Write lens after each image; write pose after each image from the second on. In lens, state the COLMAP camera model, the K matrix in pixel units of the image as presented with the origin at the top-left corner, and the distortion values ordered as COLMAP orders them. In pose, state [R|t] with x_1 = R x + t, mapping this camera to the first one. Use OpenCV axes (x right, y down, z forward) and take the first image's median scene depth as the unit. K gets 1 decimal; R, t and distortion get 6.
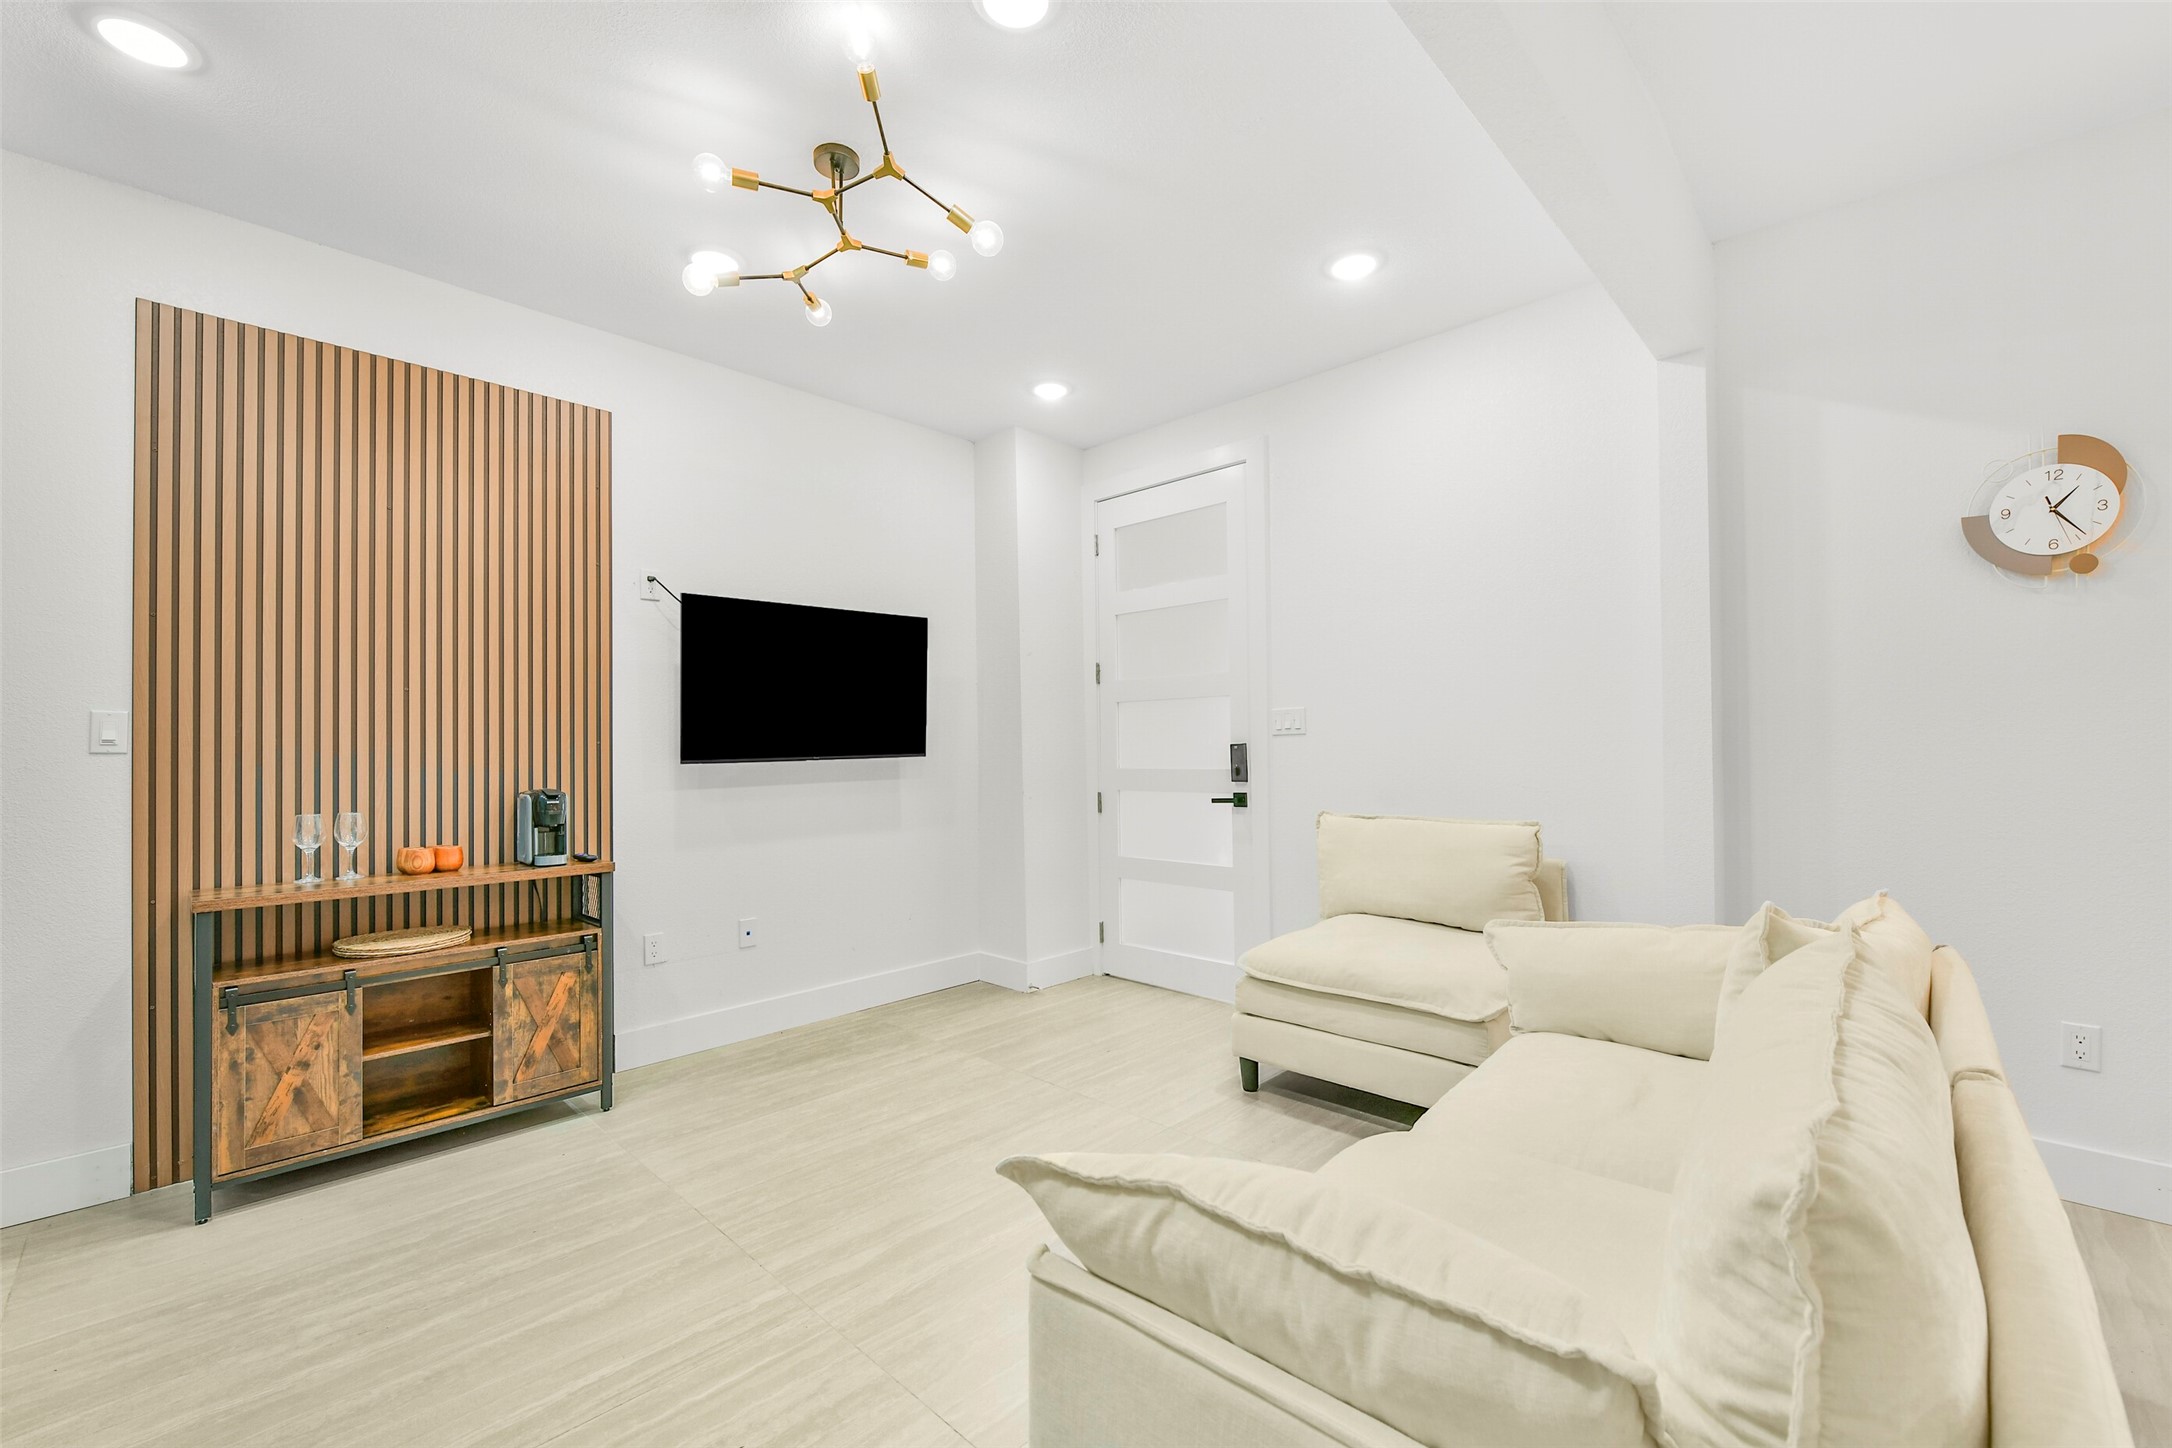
lens RADIAL K [[881.4, 0, 1089.7], [0, 881.4, 723.7], [0, 0, 1]] dist [-0.012466, -0.000360]
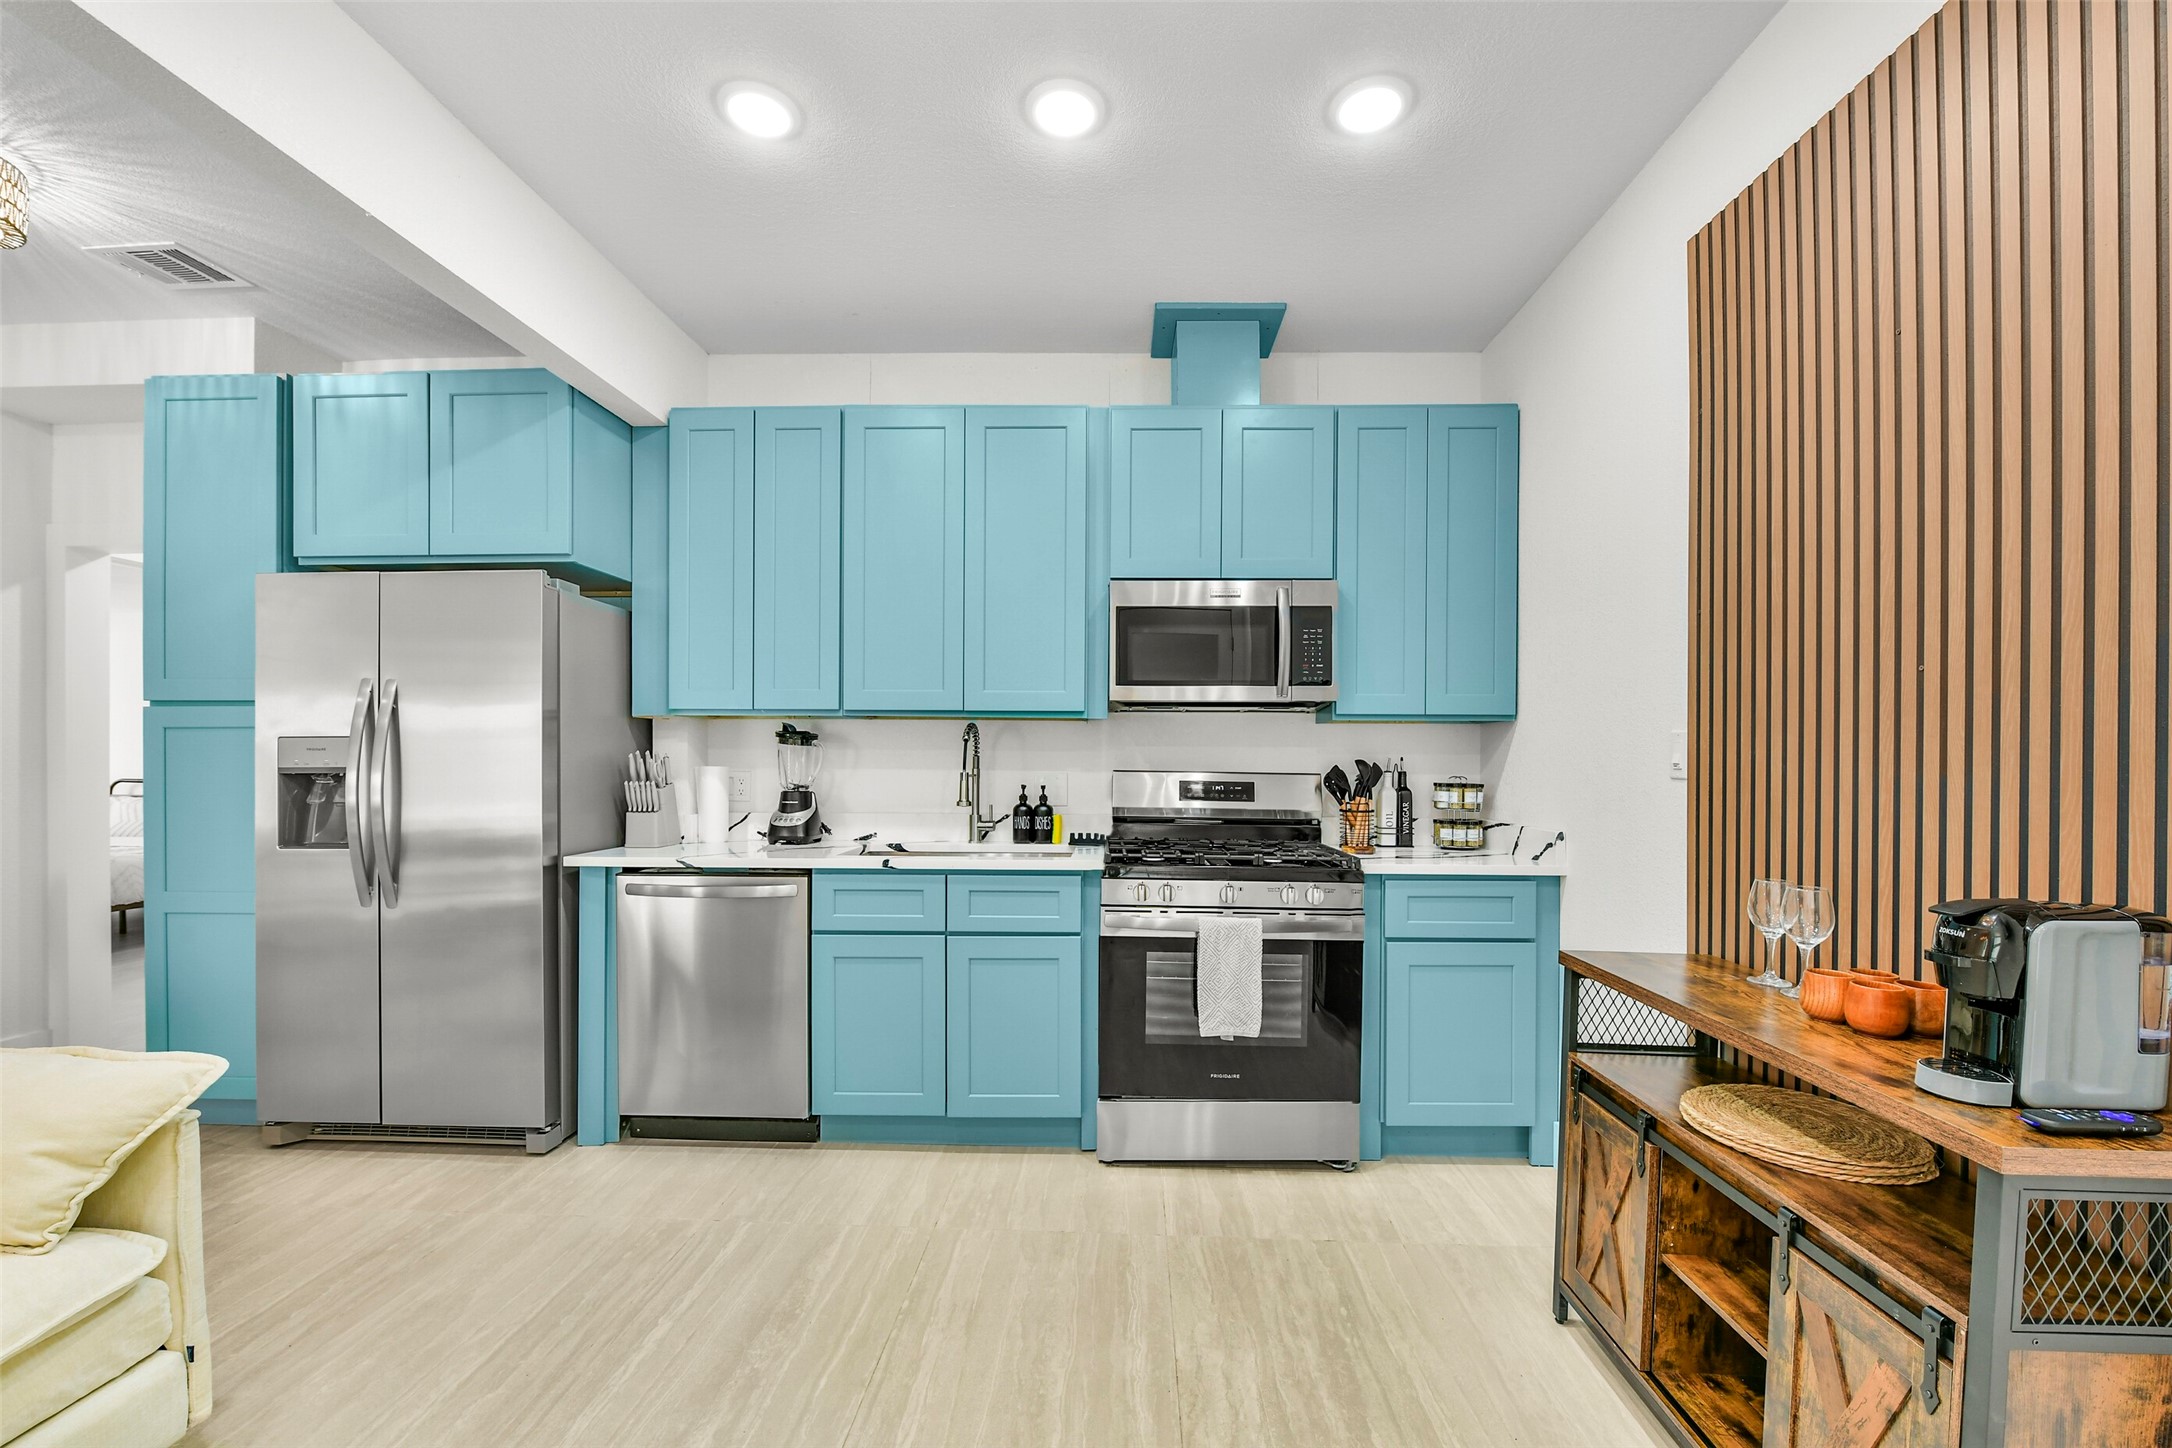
lens RADIAL K [[888.2, 0, 1085.1], [0, 888.2, 766.5], [0, 0, 1]] dist [-0.011052, -0.000202]
pose [[-0.747883, 0.010733, -0.663743, -0.071254], [0.015925, 0.999872, -0.001776, 0.011697], [0.663639, -0.011899, -0.747958, 1.060682]]
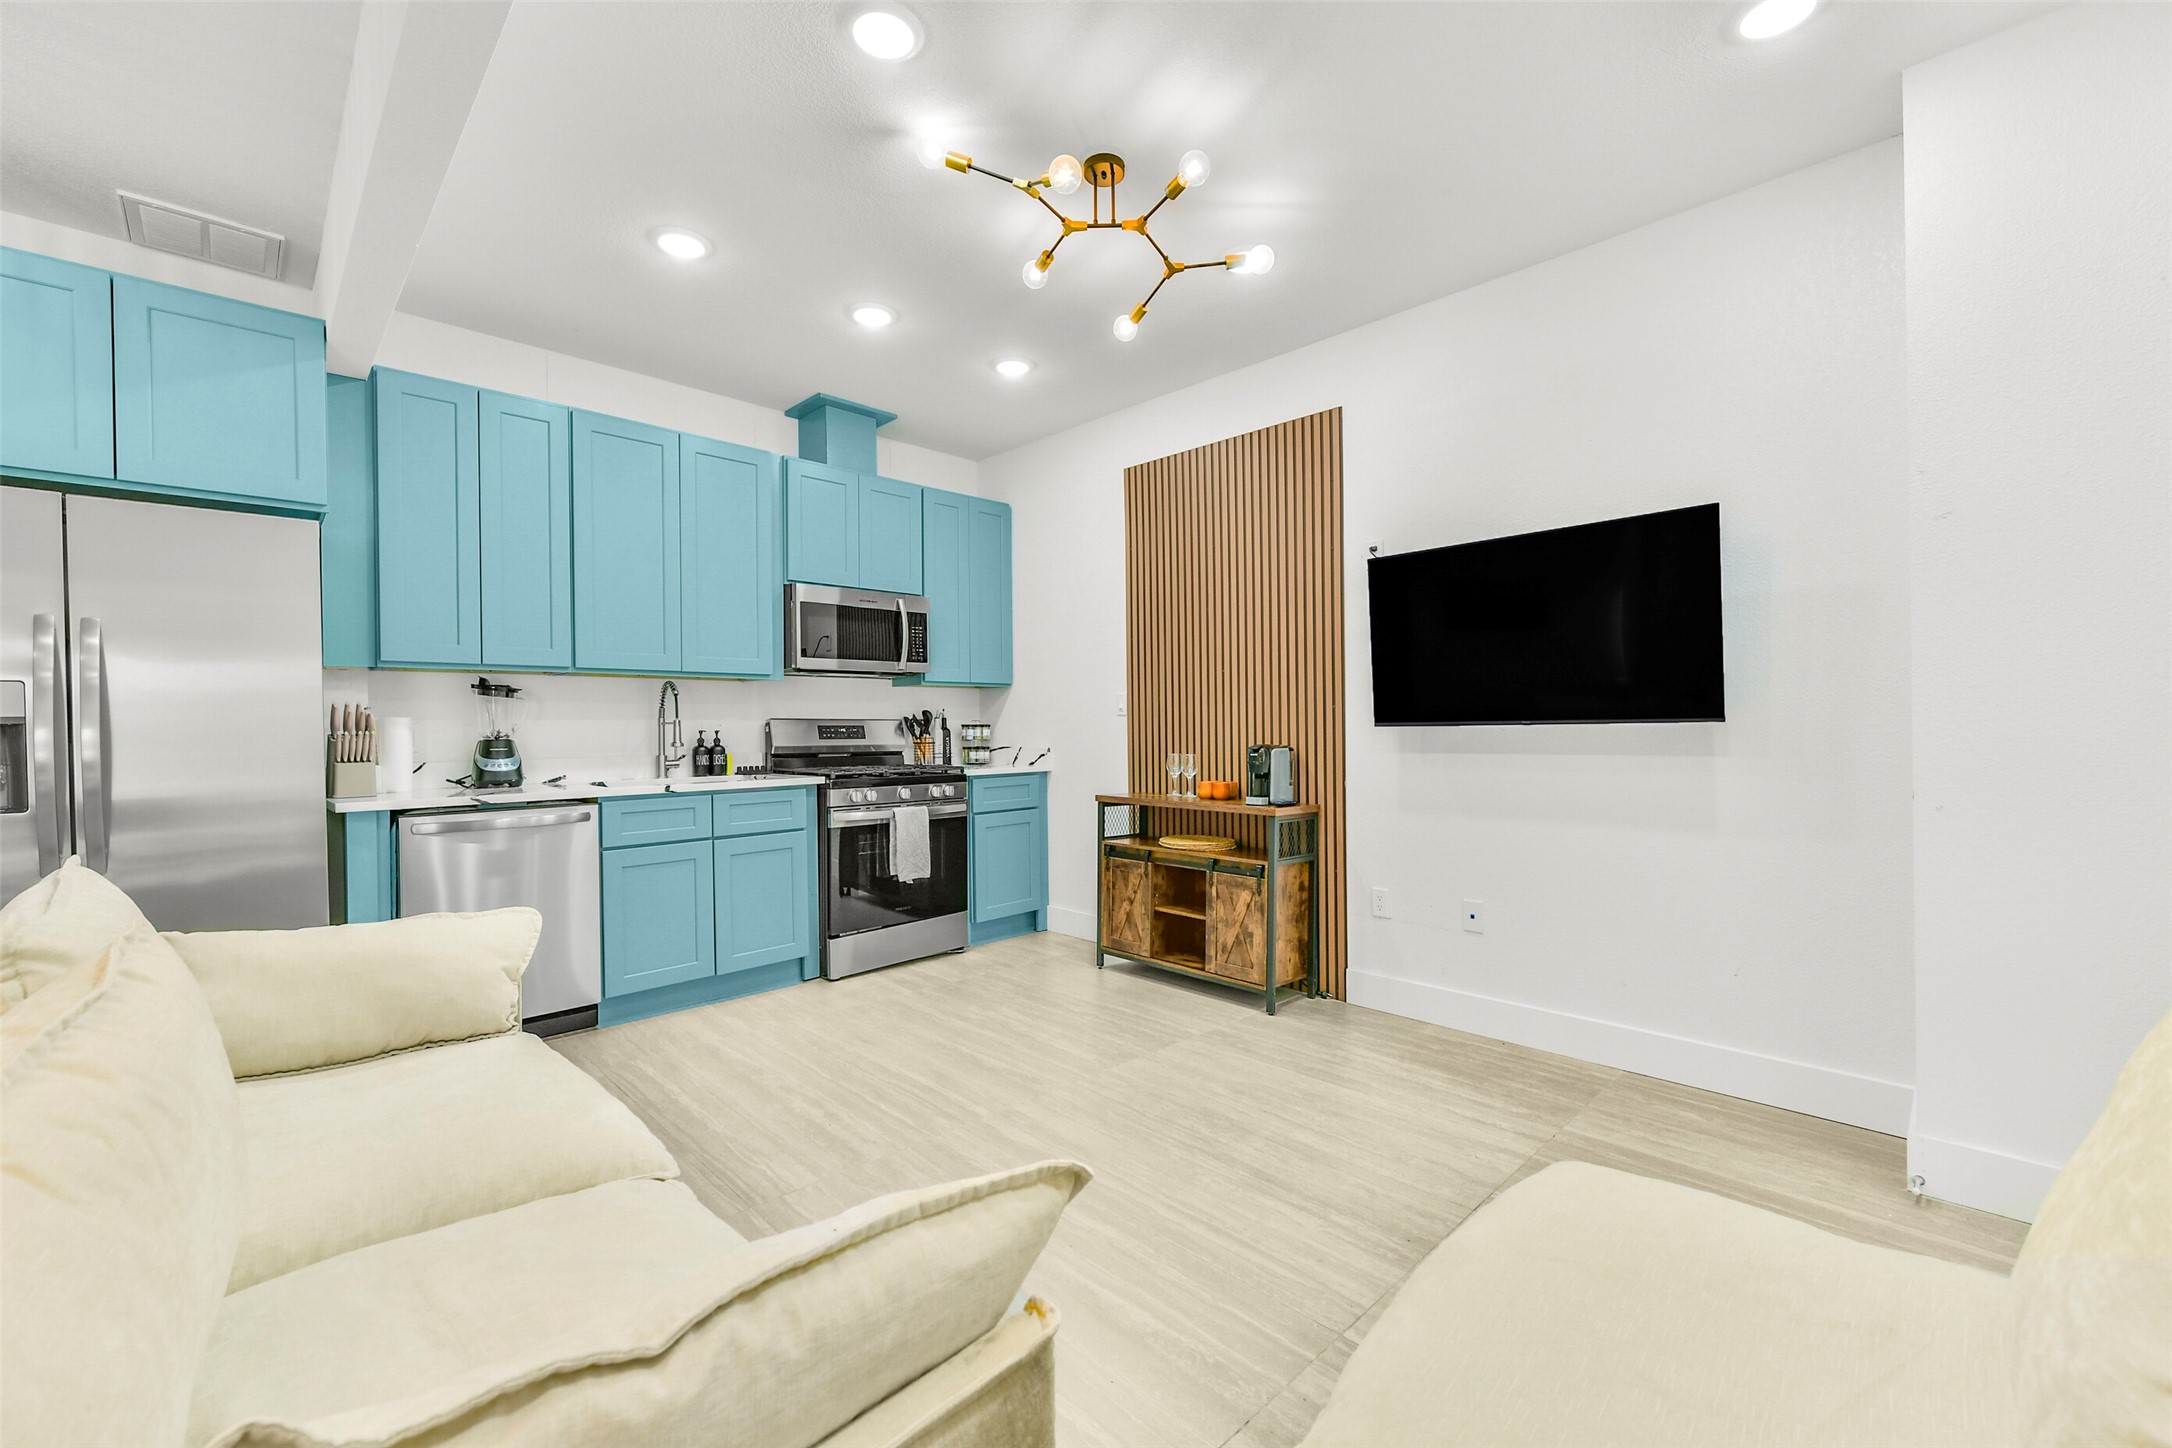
lens RADIAL K [[881.4, 0, 1089.7], [0, 881.4, 723.7], [0, 0, 1]] dist [-0.012466, -0.000360]
pose [[-0.036410, 0.010274, -0.999284, 0.668673], [0.030299, 0.999499, 0.009173, 0.027546], [0.998878, -0.029943, -0.036703, 0.832050]]
